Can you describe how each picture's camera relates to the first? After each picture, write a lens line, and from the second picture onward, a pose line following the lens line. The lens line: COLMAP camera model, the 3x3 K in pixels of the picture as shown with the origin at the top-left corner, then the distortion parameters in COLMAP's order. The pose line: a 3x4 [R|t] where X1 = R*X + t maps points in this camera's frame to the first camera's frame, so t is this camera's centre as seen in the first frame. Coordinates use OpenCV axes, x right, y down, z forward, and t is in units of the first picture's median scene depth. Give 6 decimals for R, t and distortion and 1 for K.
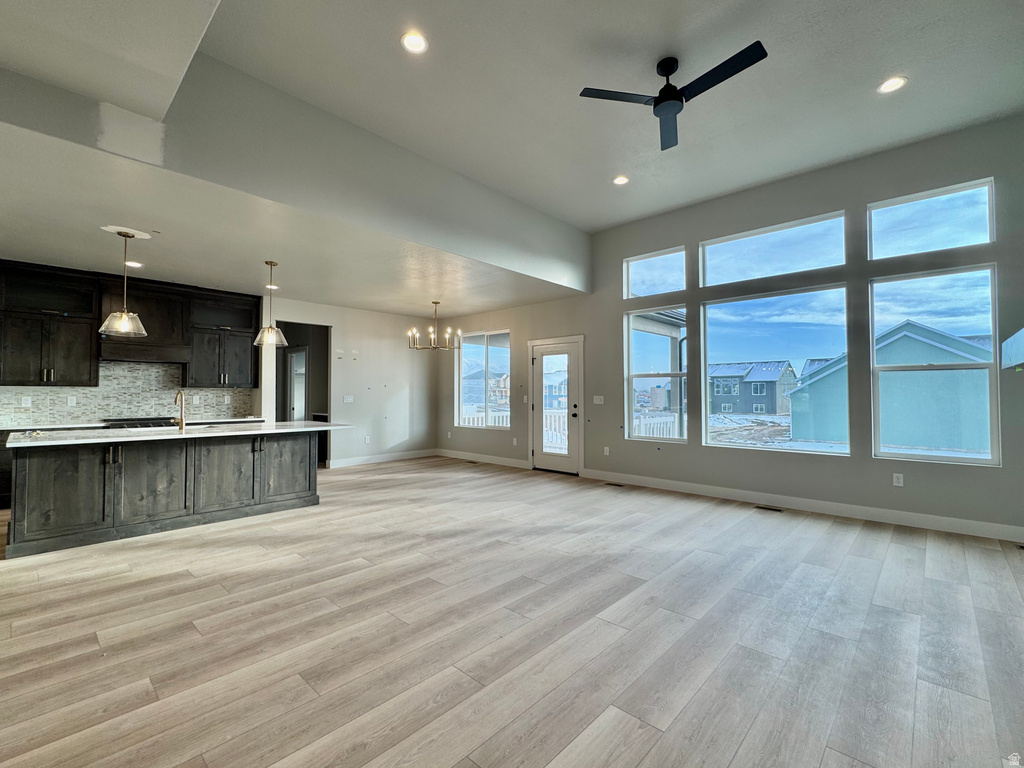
lens RADIAL K [[454.1, 0, 504.0], [0, 454.1, 384.1], [0, 0, 1]] dist [0.001609, 0.000429]
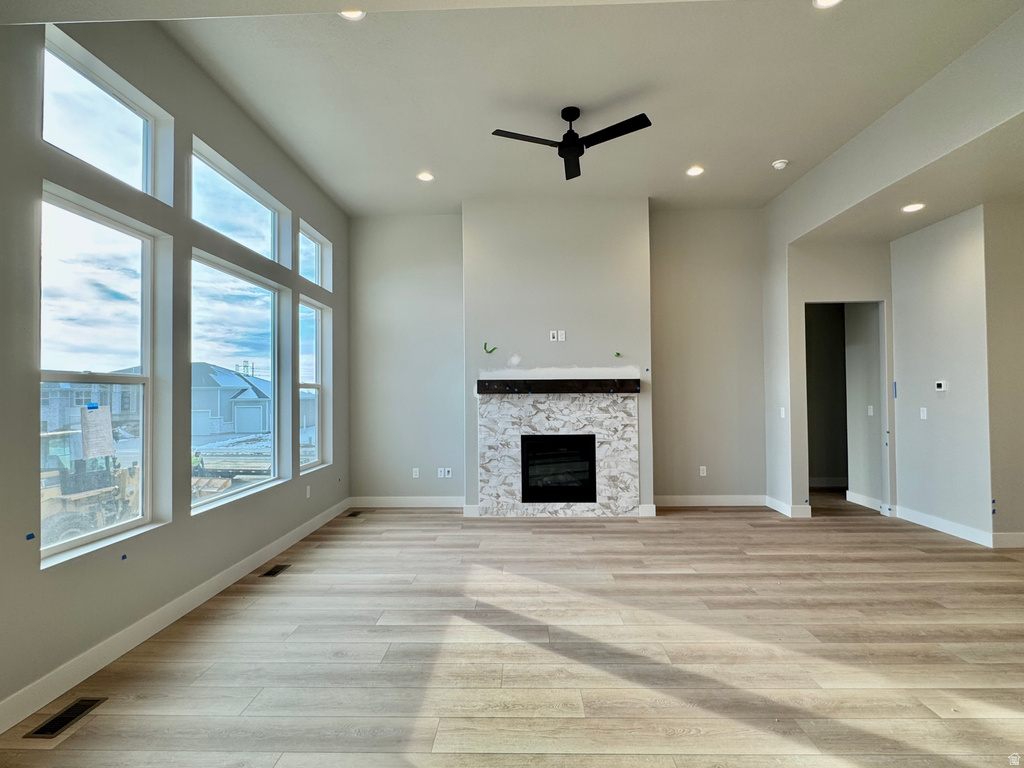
lens RADIAL K [[527.1, 0, 510.9], [0, 527.1, 382.7], [0, 0, 1]] dist [0.000483, -0.001135]
pose [[-0.679833, 0.022369, 0.733026, -0.526063], [-0.005225, 0.999362, -0.035342, -0.003605], [-0.733349, -0.027857, -0.679282, 2.214449]]
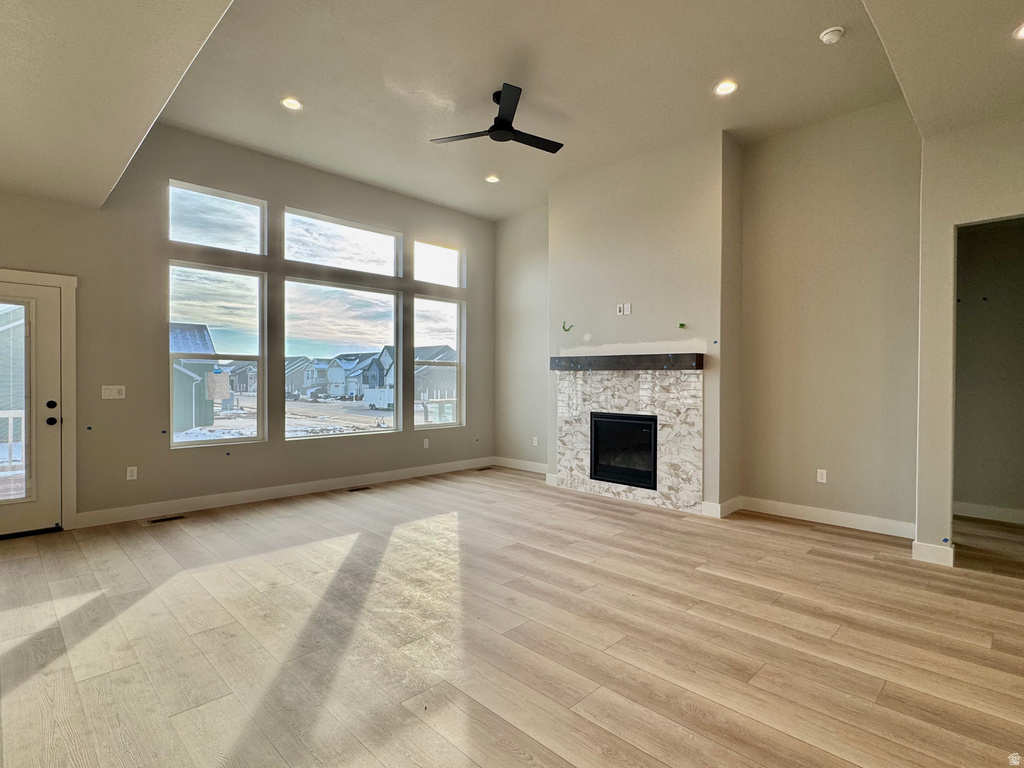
lens RADIAL K [[527.1, 0, 514.2], [0, 527.1, 383.6], [0, 0, 1]] dist [0.000483, -0.001135]
pose [[0.017838, -0.008843, 0.999802, -1.100824], [-0.026845, 0.999596, 0.009320, 0.006832], [-0.999480, -0.027006, 0.017593, 1.046393]]
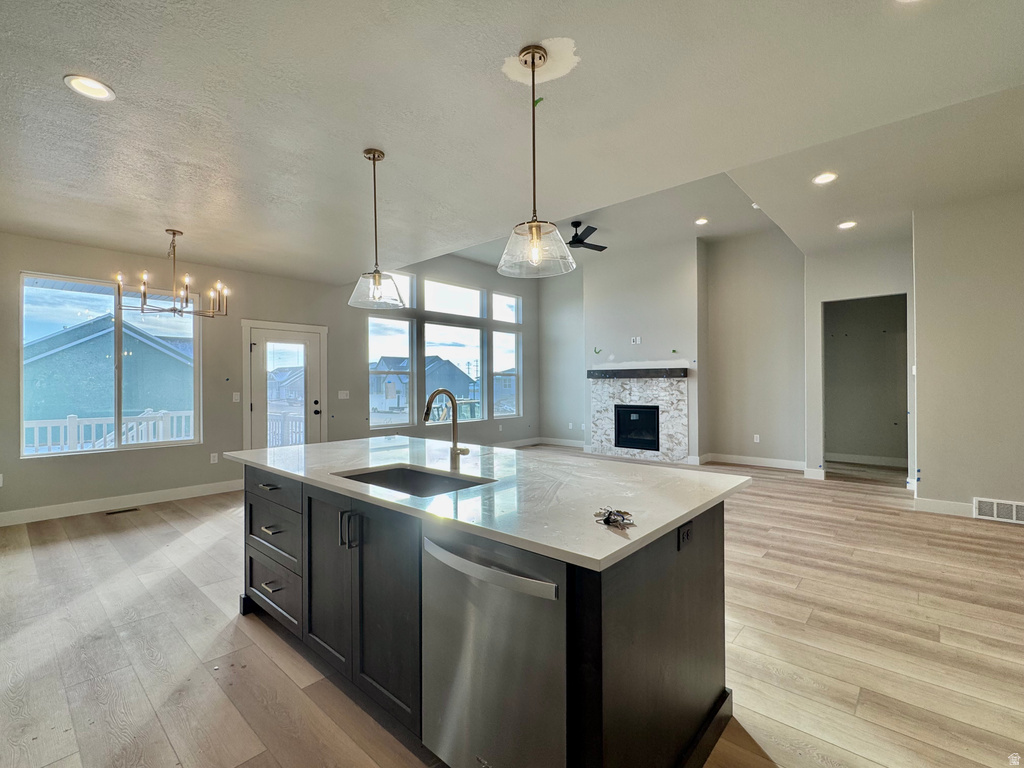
lens RADIAL K [[471.0, 0, 510.8], [0, 471.0, 384.8], [0, 0, 1]] dist [-0.004528, 0.000231]
pose [[-0.033440, -0.000910, 0.999440, -1.934501], [-0.015975, 0.999872, 0.000376, 0.015218], [-0.999313, -0.015954, -0.033450, 1.523717]]
